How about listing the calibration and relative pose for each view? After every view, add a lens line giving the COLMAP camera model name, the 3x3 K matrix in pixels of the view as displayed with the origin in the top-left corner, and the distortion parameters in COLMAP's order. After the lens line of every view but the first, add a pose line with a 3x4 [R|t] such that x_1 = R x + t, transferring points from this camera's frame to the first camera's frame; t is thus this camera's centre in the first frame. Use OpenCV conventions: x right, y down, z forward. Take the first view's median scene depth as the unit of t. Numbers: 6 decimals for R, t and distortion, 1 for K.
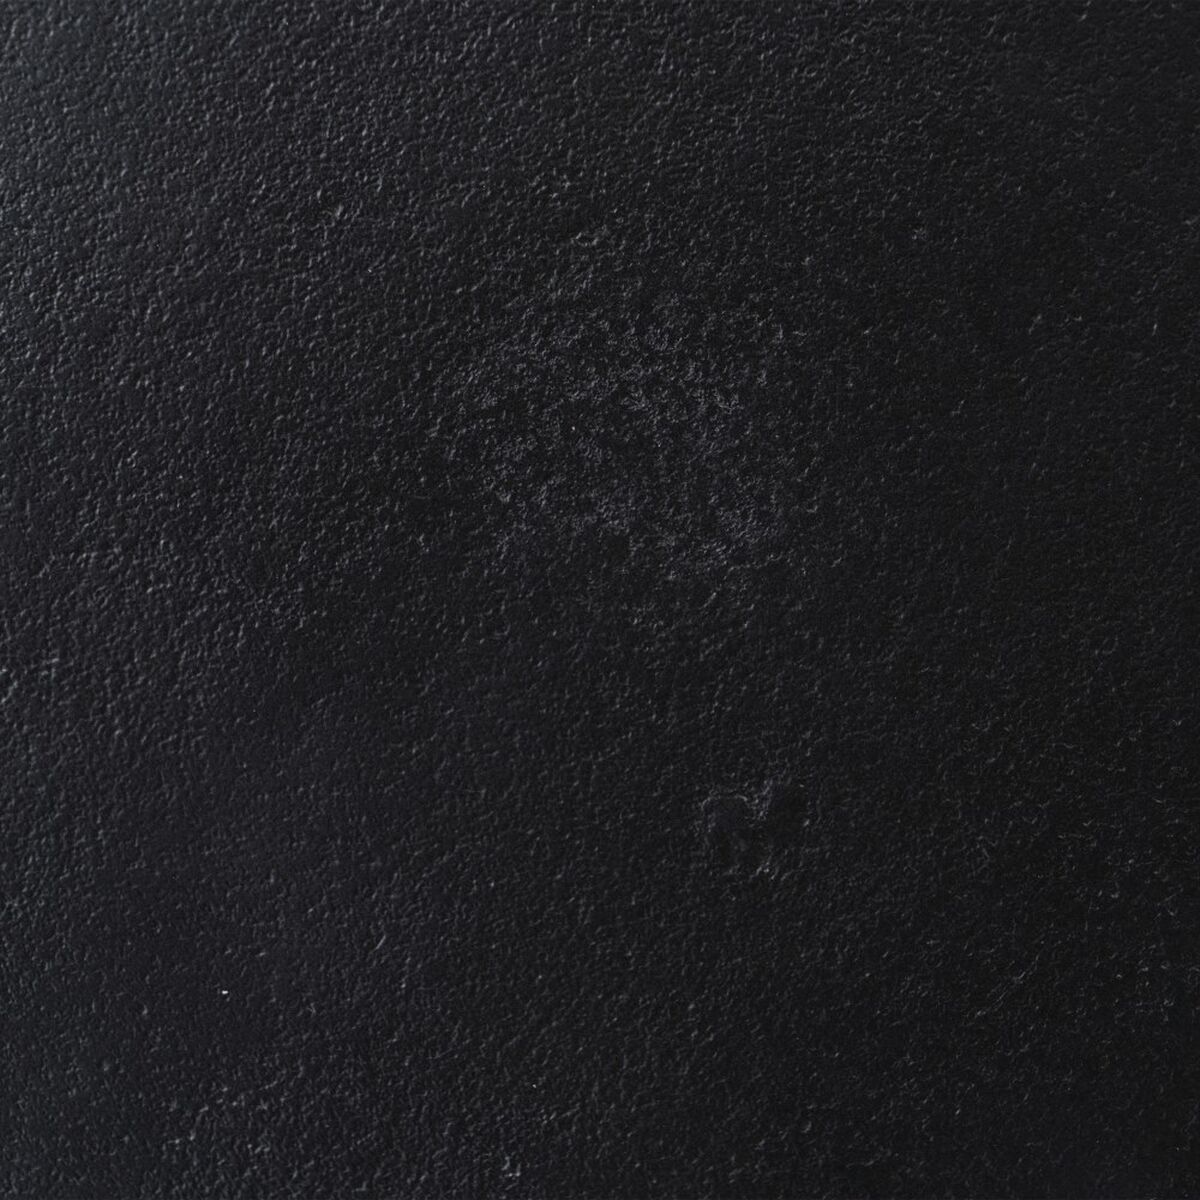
lens RADIAL K [[3841.2, 0, 598.2], [0, 3841.2, 595.7], [0, 0, 1]] dist [-0.012413, 0.000000]
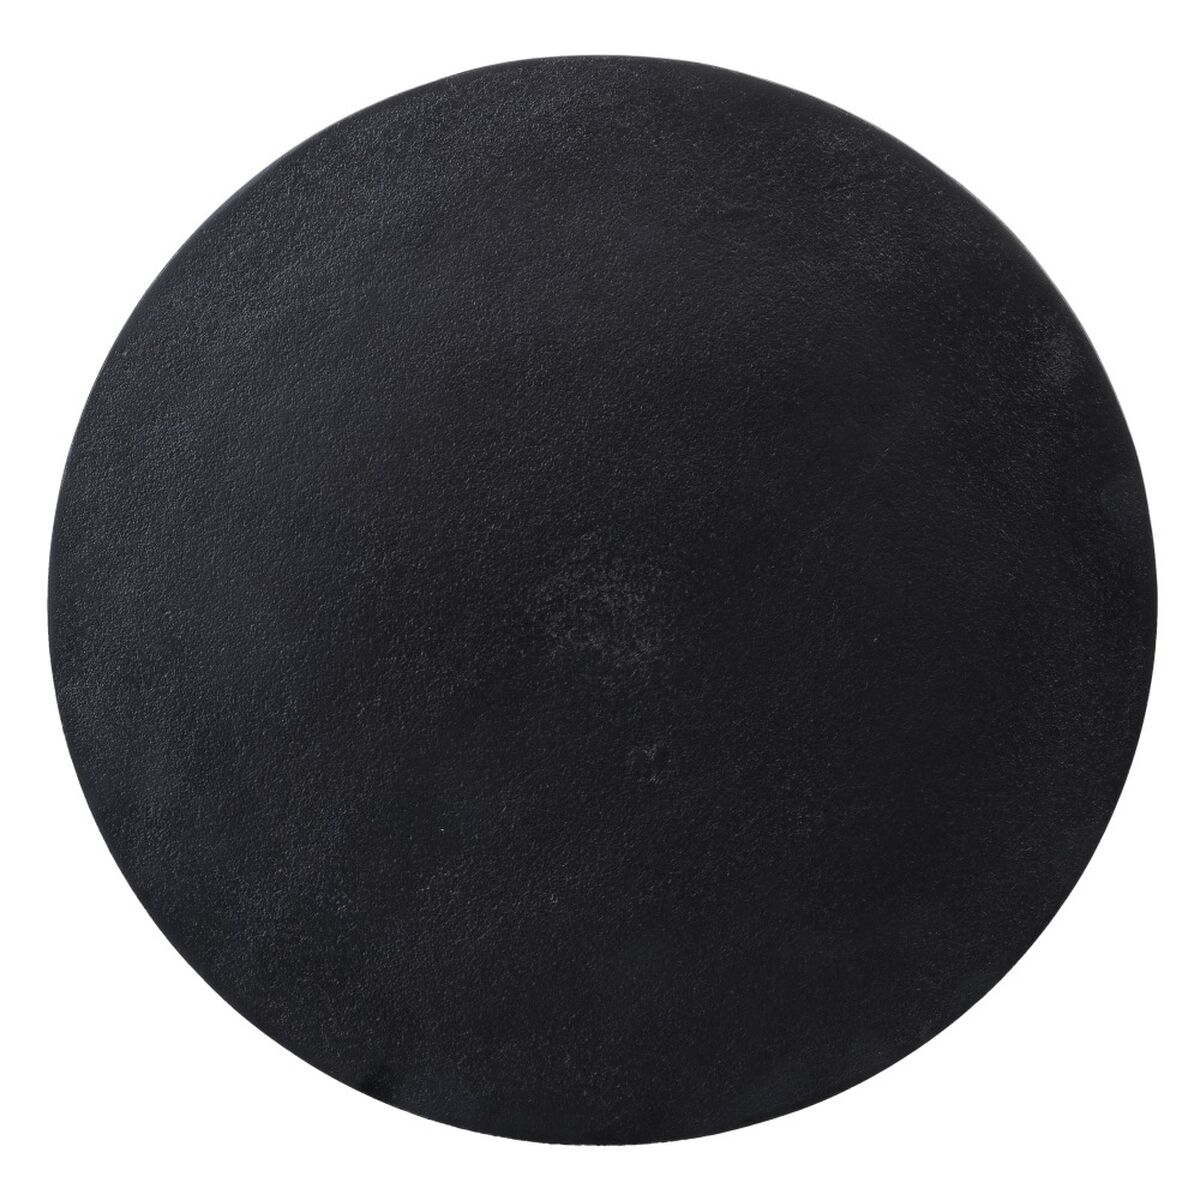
lens RADIAL K [[3841.2, 0, 601.1], [0, 3841.2, 601.3], [0, 0, 1]] dist [-0.012413, 0.000000]
pose [[0.996286, -0.003219, 0.086051, -0.217504], [0.006699, 0.999170, -0.040187, 0.056360], [-0.085850, 0.040614, 0.995480, -1.601071]]
